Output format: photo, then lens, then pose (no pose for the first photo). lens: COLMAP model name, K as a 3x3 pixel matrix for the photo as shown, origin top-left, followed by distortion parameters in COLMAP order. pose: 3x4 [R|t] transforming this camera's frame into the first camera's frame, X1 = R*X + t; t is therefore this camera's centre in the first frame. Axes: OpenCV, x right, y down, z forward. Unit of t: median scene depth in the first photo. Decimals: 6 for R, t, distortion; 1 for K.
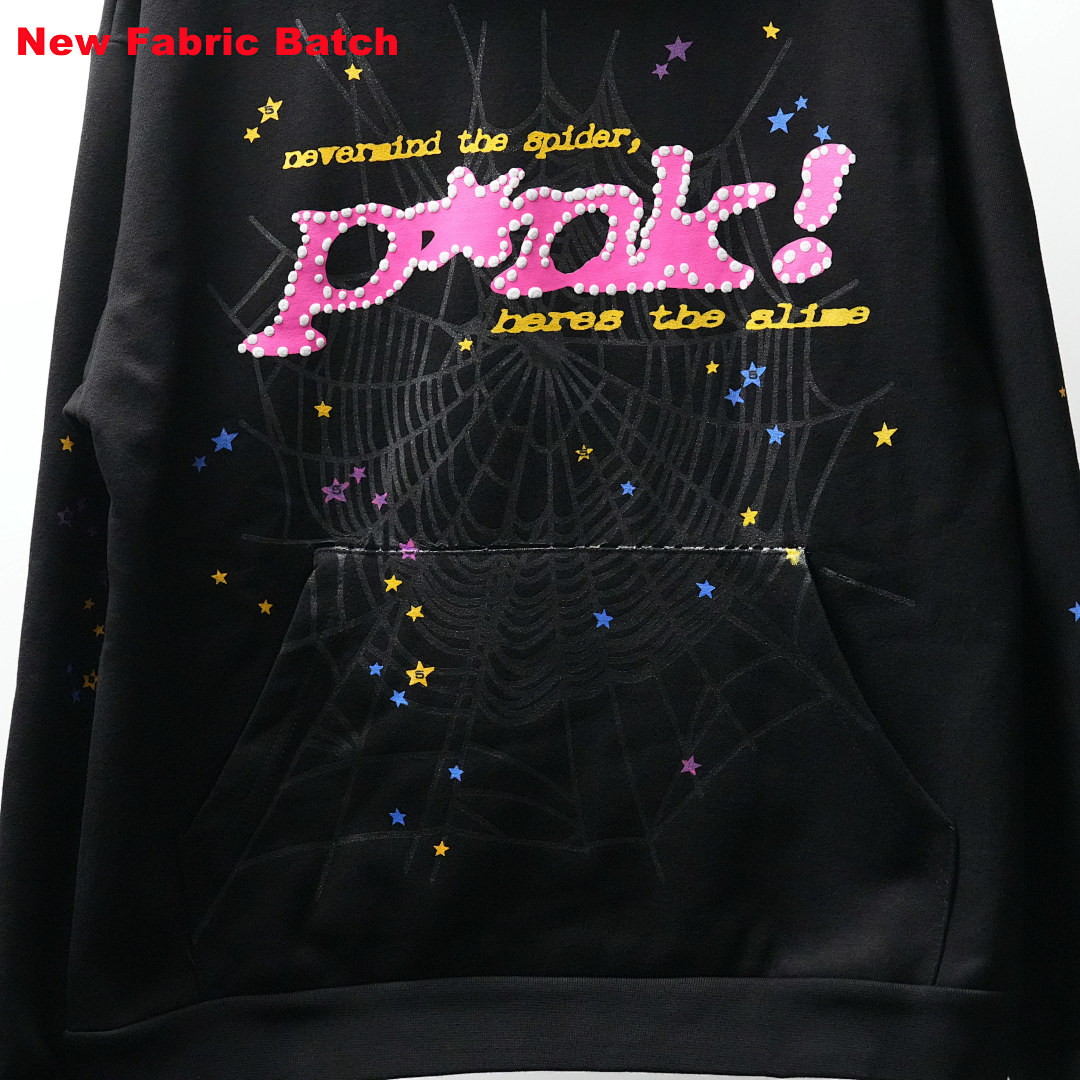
lens RADIAL K [[6318.0, 0, 505.6], [0, 6318.0, 522.9], [0, 0, 1]] dist [1.072429, 0.000000]
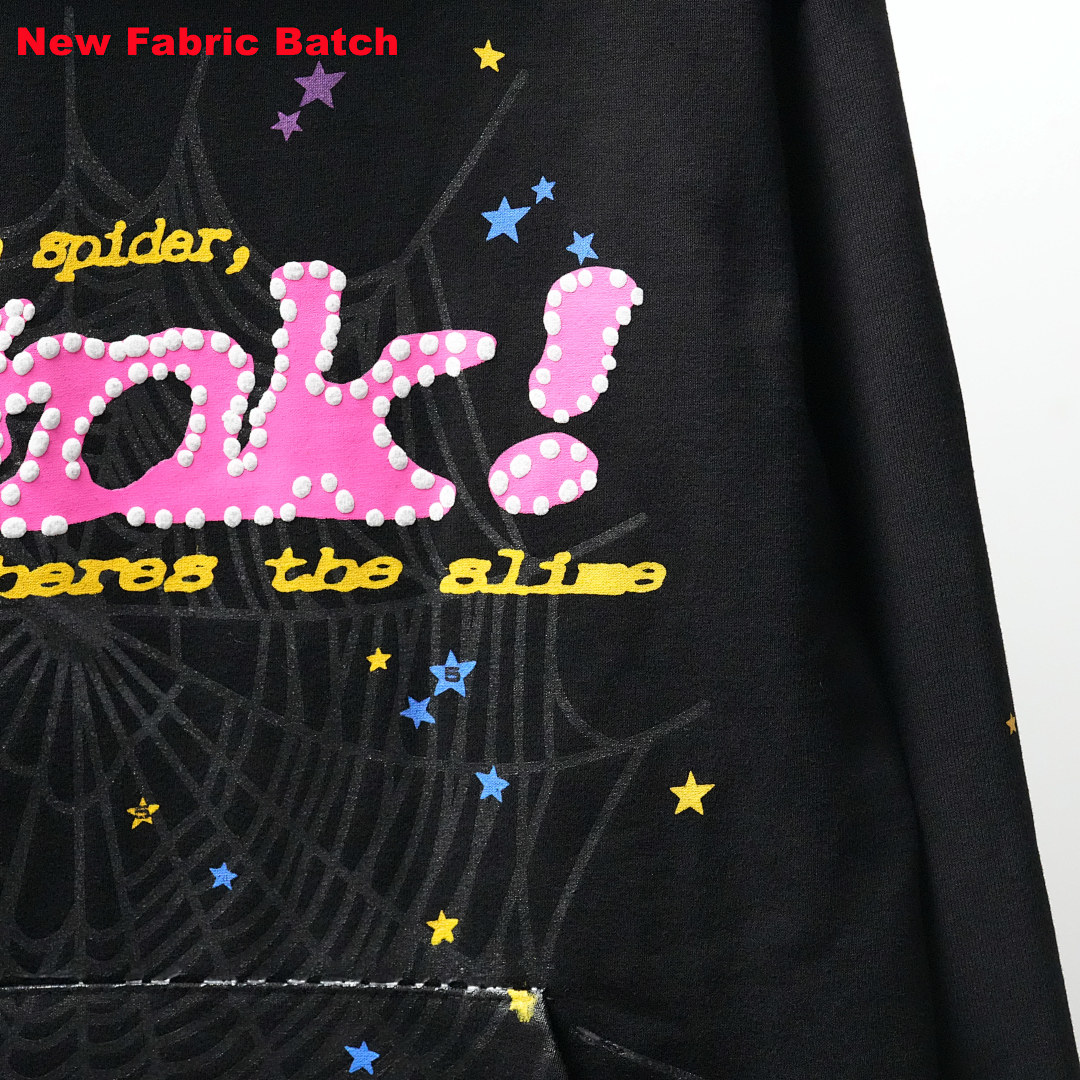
lens RADIAL K [[6318.0, 0, 568.0], [0, 6318.0, 572.4], [0, 0, 1]] dist [1.072429, 0.000000]
pose [[0.995721, 0.002838, 0.092368, -0.001889], [-0.009867, 0.997080, 0.075726, -0.074255], [-0.091884, -0.076314, 0.992841, 0.452040]]
